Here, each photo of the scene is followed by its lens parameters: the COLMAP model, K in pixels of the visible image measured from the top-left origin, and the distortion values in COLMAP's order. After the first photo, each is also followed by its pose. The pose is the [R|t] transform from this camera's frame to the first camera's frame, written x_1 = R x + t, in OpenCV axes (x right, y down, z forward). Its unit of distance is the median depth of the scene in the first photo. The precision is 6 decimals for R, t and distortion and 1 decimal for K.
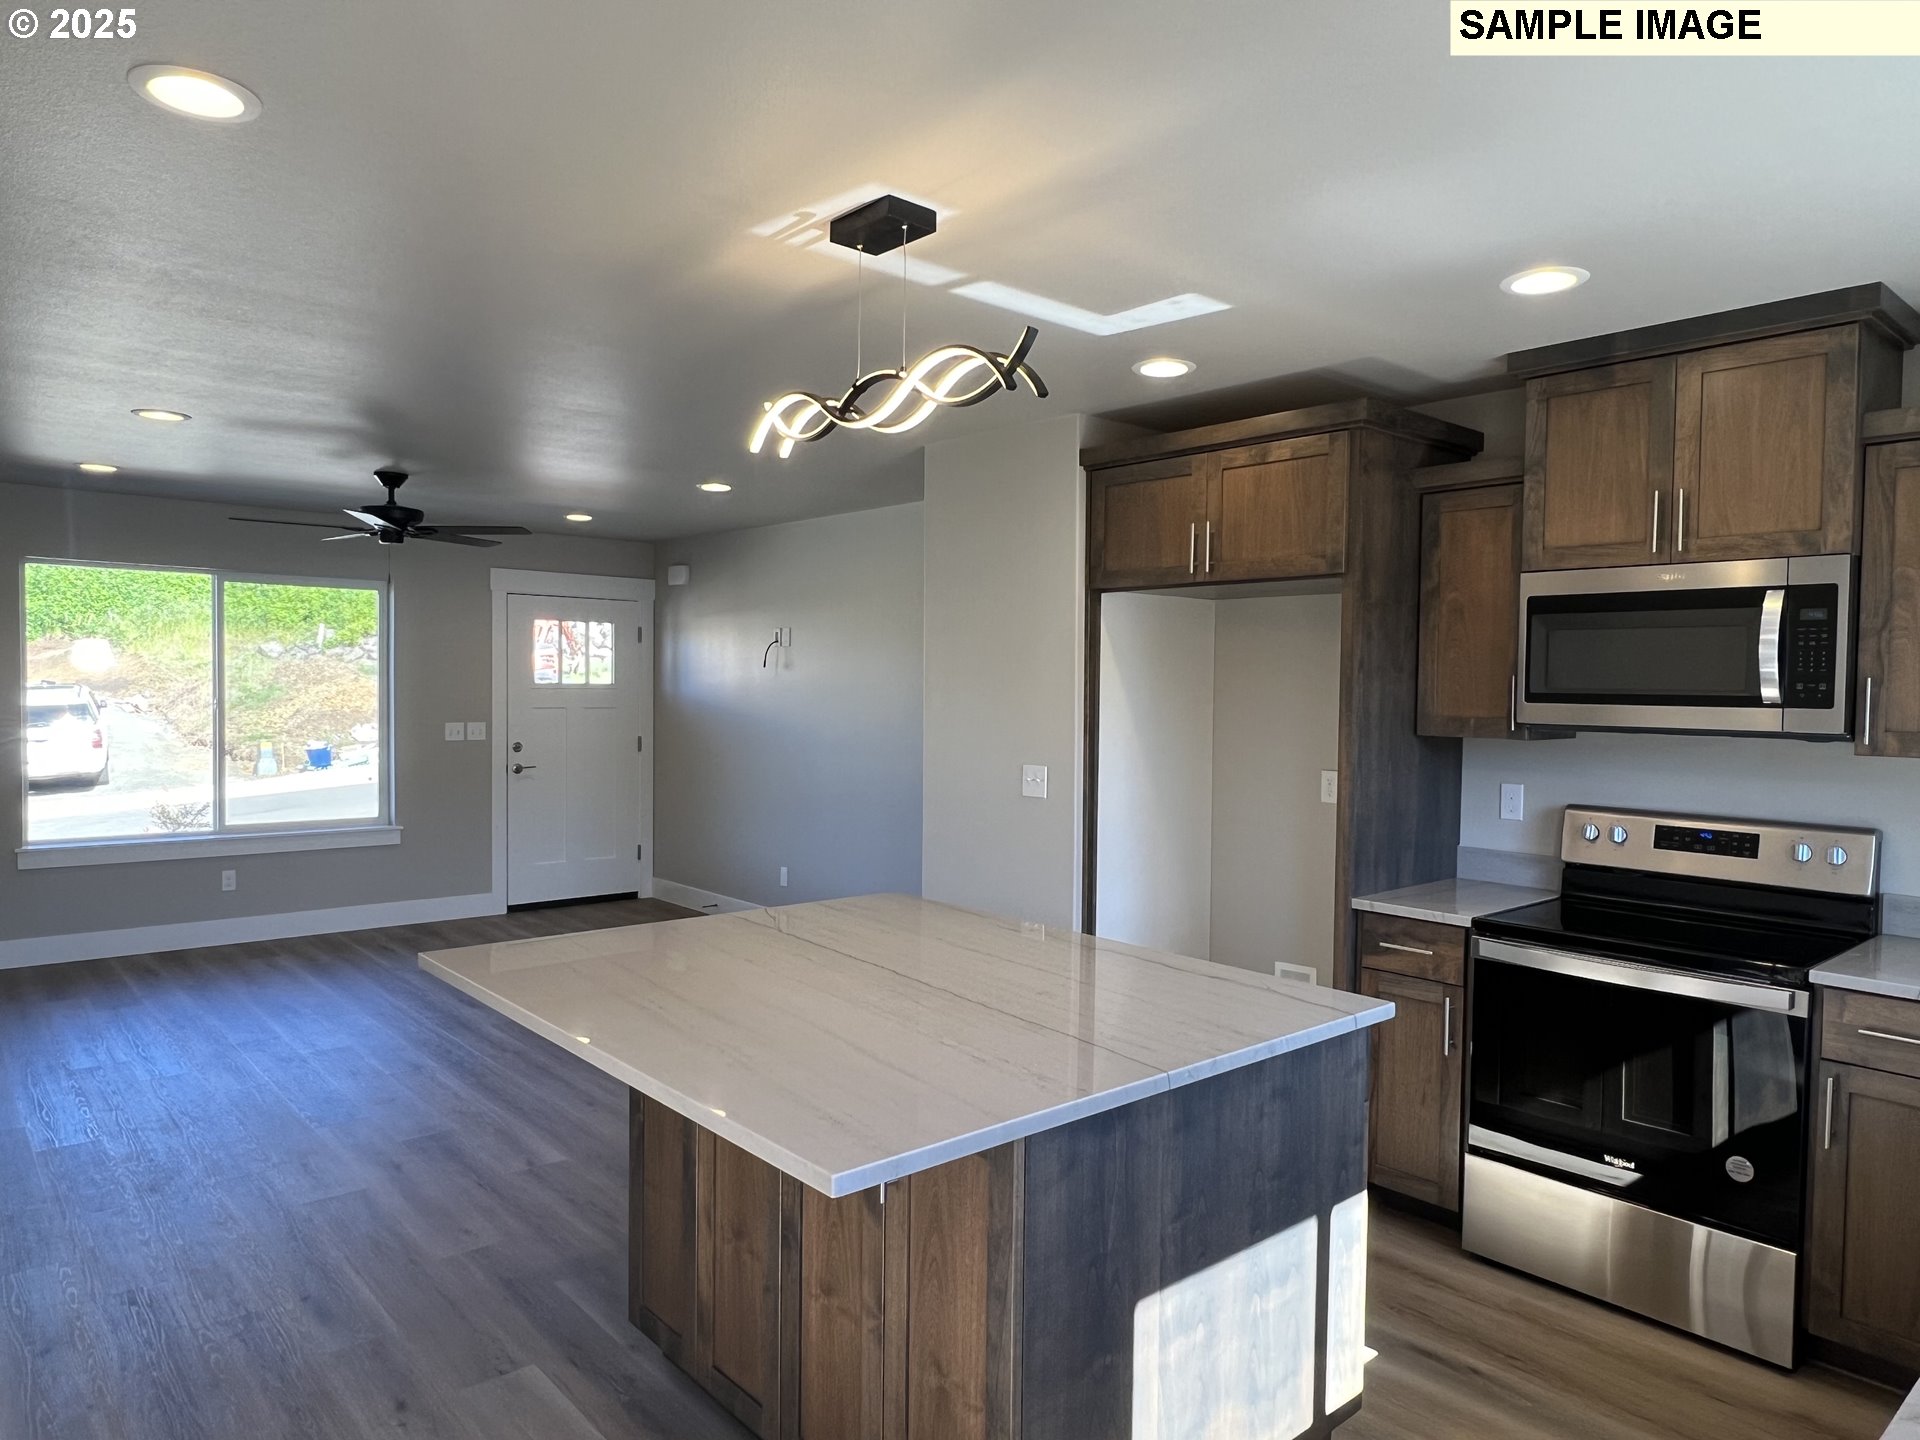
lens RADIAL K [[1232.0, 0, 954.3], [0, 1232.0, 722.2], [0, 0, 1]] dist [0.000705, -0.003073]
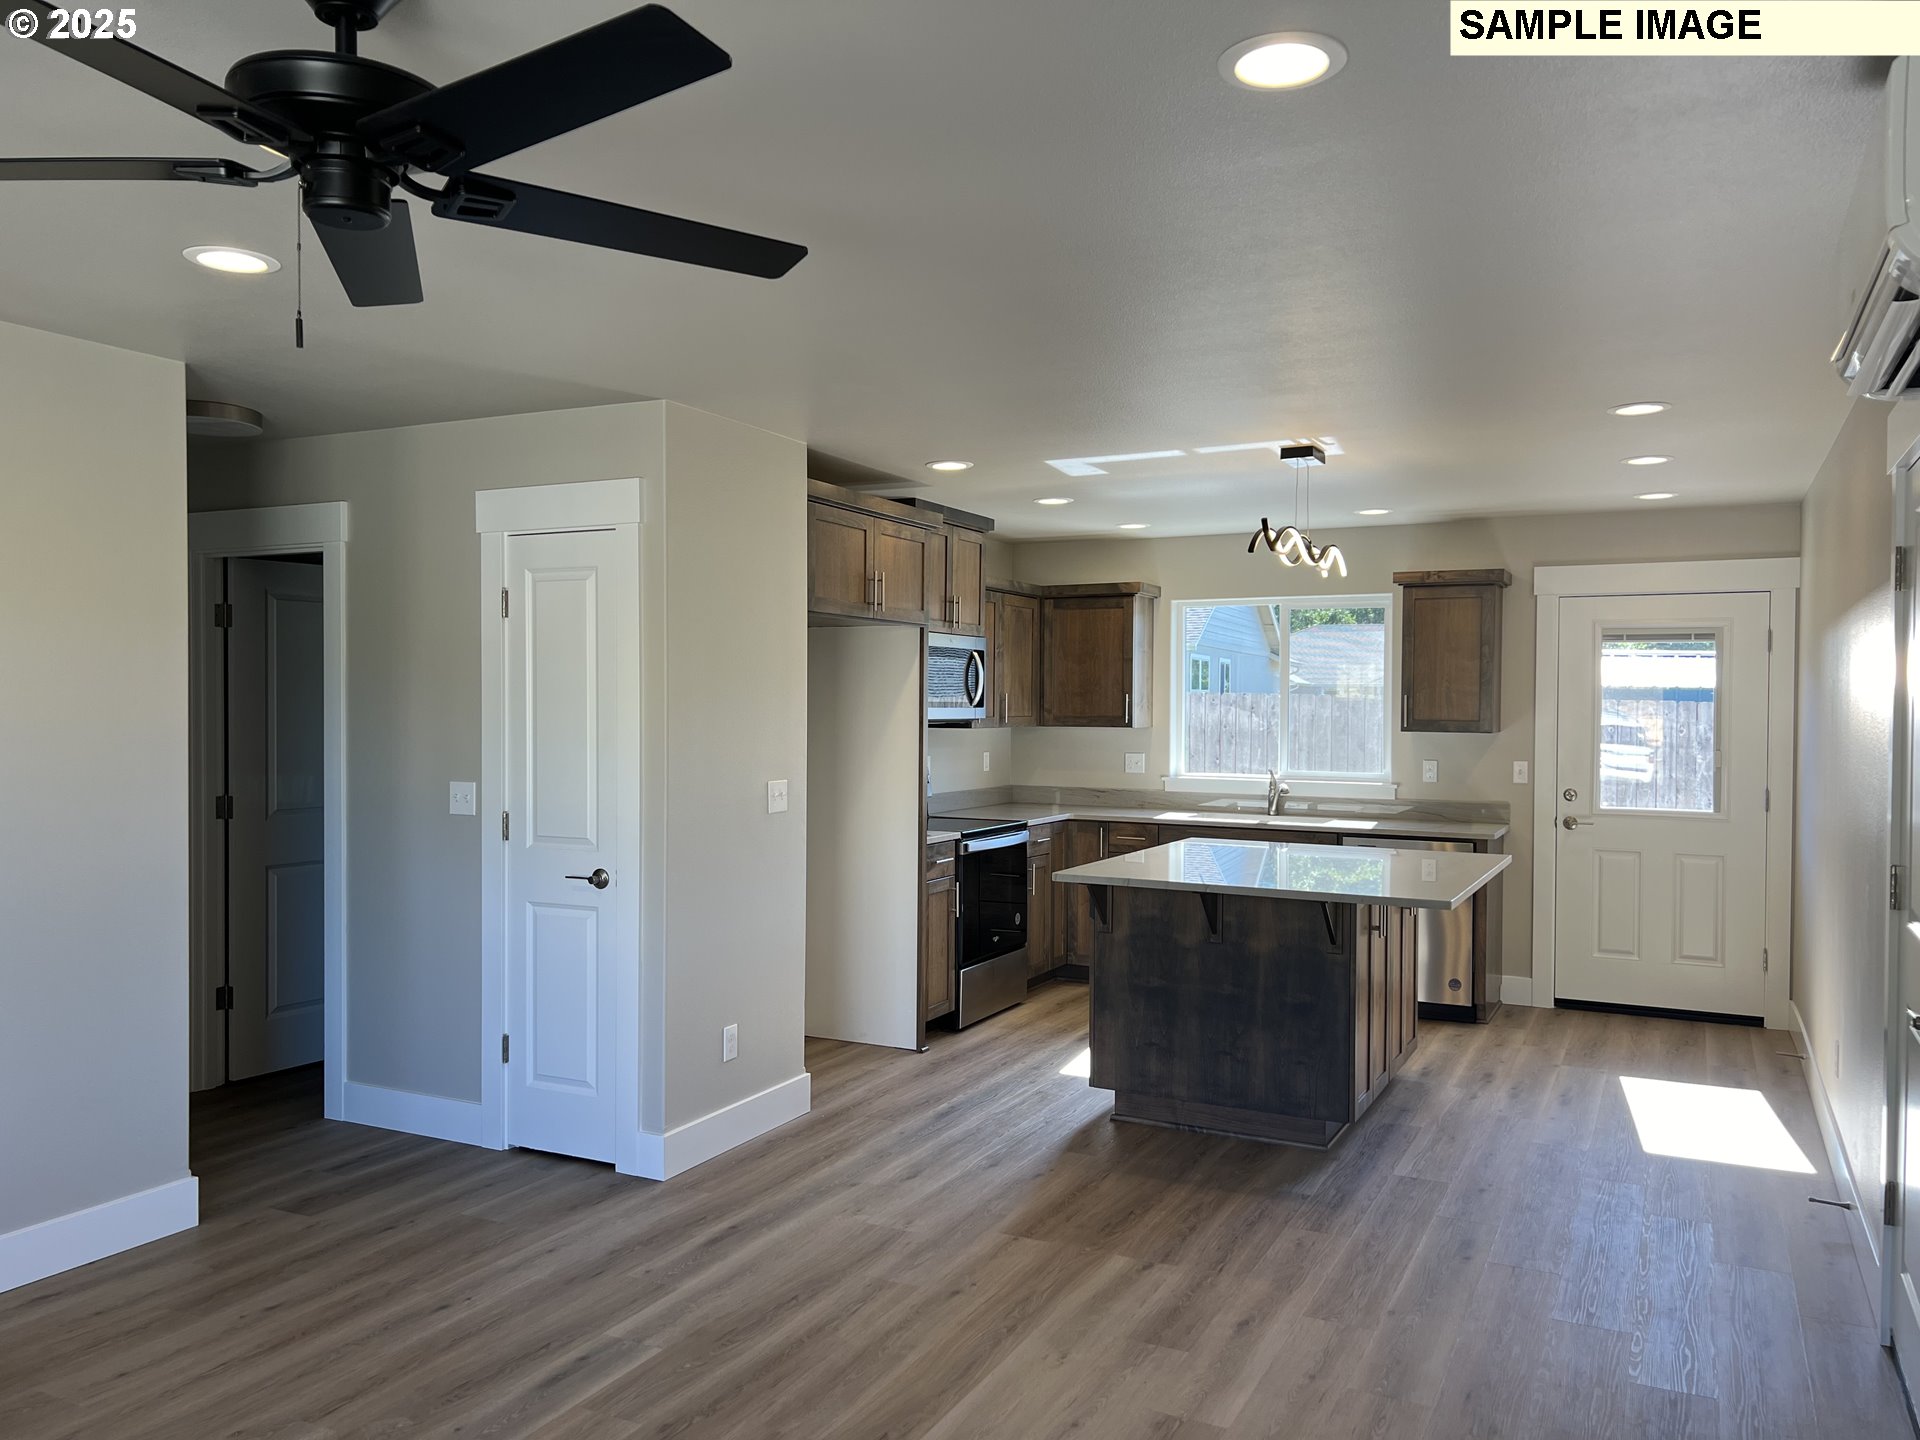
lens RADIAL K [[1440.9, 0, 958.9], [0, 1440.9, 722.9], [0, 0, 1]] dist [0.116048, -0.221641]
pose [[-0.377884, -0.026509, 0.925473, -0.621009], [0.019467, 0.999142, 0.036568, -0.029502], [-0.925648, 0.031835, -0.377043, 0.758091]]
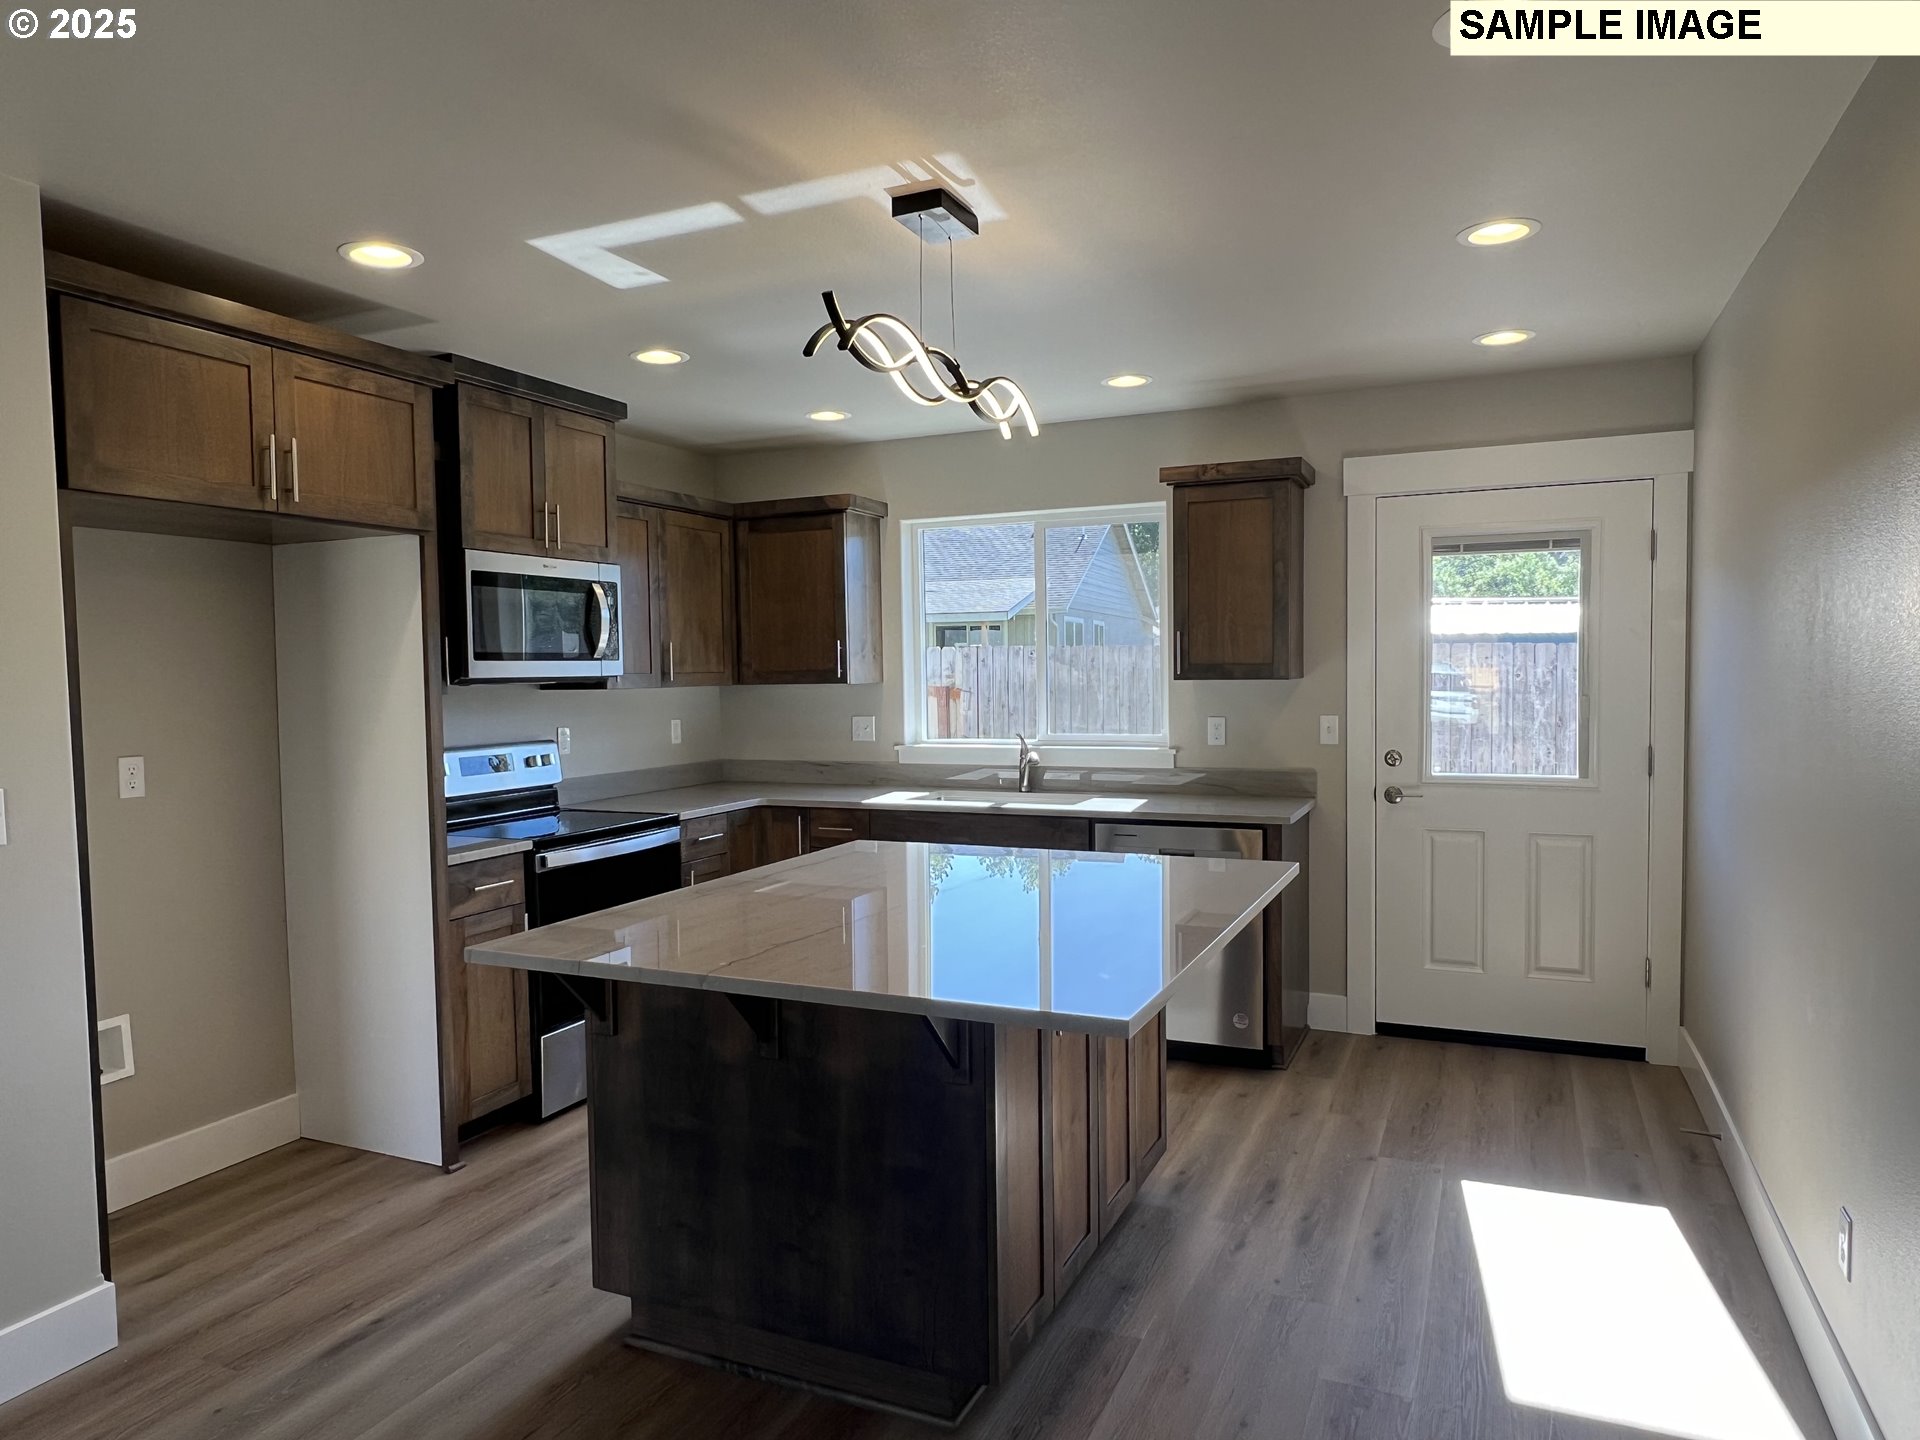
lens RADIAL K [[1232.0, 0, 954.3], [0, 1232.0, 722.2], [0, 0, 1]] dist [0.000705, -0.003073]
pose [[-0.416765, -0.044098, 0.907944, -0.356650], [0.040773, 0.996910, 0.067135, -0.007982], [-0.908099, 0.064999, -0.413680, 0.482524]]
